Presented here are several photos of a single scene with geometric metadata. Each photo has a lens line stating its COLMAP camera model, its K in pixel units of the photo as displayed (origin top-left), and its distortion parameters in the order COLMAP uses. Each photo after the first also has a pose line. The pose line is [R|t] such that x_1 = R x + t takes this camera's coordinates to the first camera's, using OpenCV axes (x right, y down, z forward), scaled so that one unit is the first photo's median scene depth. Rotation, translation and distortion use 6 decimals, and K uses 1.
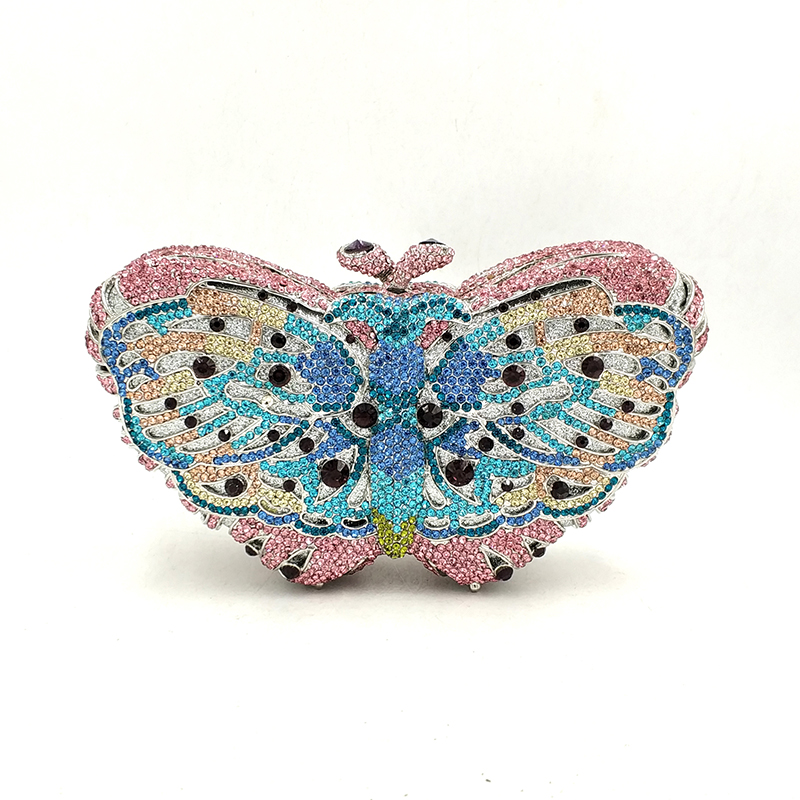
lens RADIAL K [[1328.9, 0, 400.0], [0, 1328.9, 400.0], [0, 0, 1]] dist [0.003421, -0.007351]
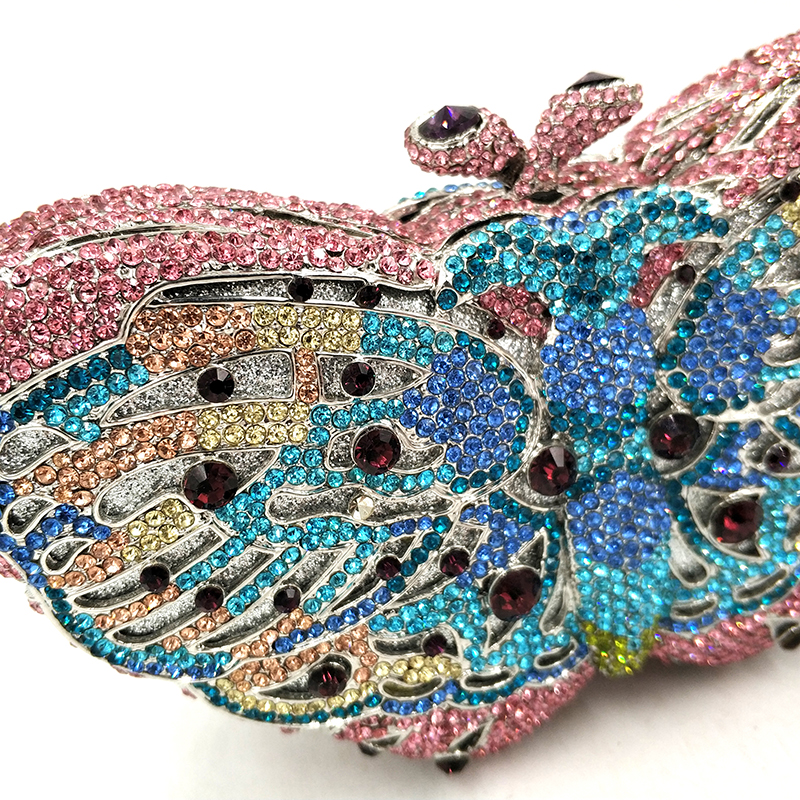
lens RADIAL K [[954.2, 0, 400.0], [0, 954.2, 400.0], [0, 0, 1]] dist [-0.006695, -0.044263]
pose [[0.952722, -0.260370, 0.156612, -0.127670], [0.214179, 0.941094, 0.261665, -0.116687], [-0.215516, -0.215751, 0.952368, 0.684460]]
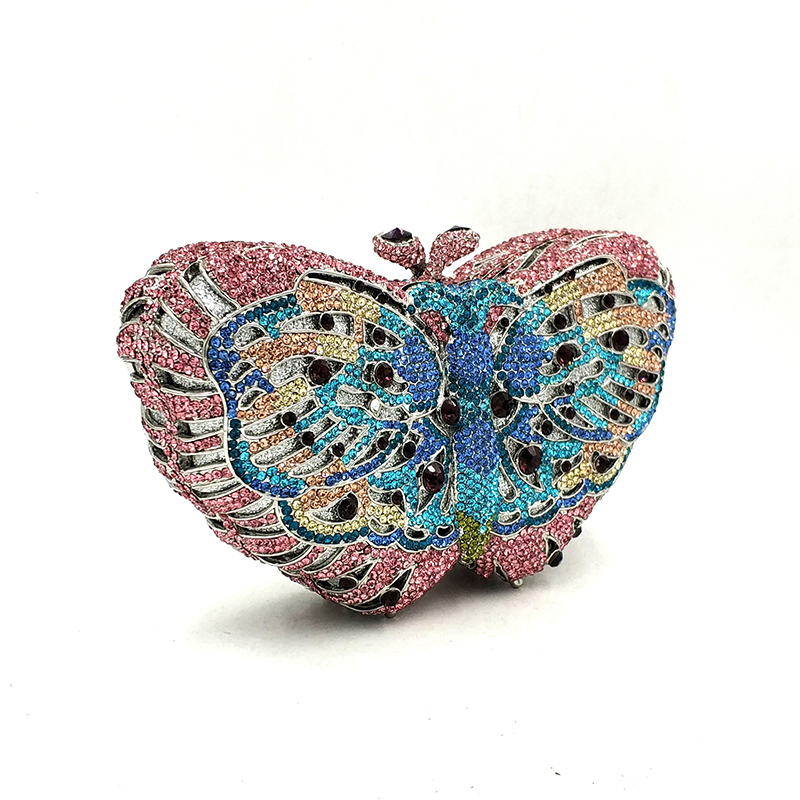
lens RADIAL K [[1328.9, 0, 400.0], [0, 1328.9, 400.0], [0, 0, 1]] dist [0.003421, -0.007351]
pose [[0.775820, -0.097754, 0.623336, -0.632933], [0.140316, 0.989917, -0.019399, 0.016802], [-0.615154, 0.102514, 0.781713, 0.294000]]
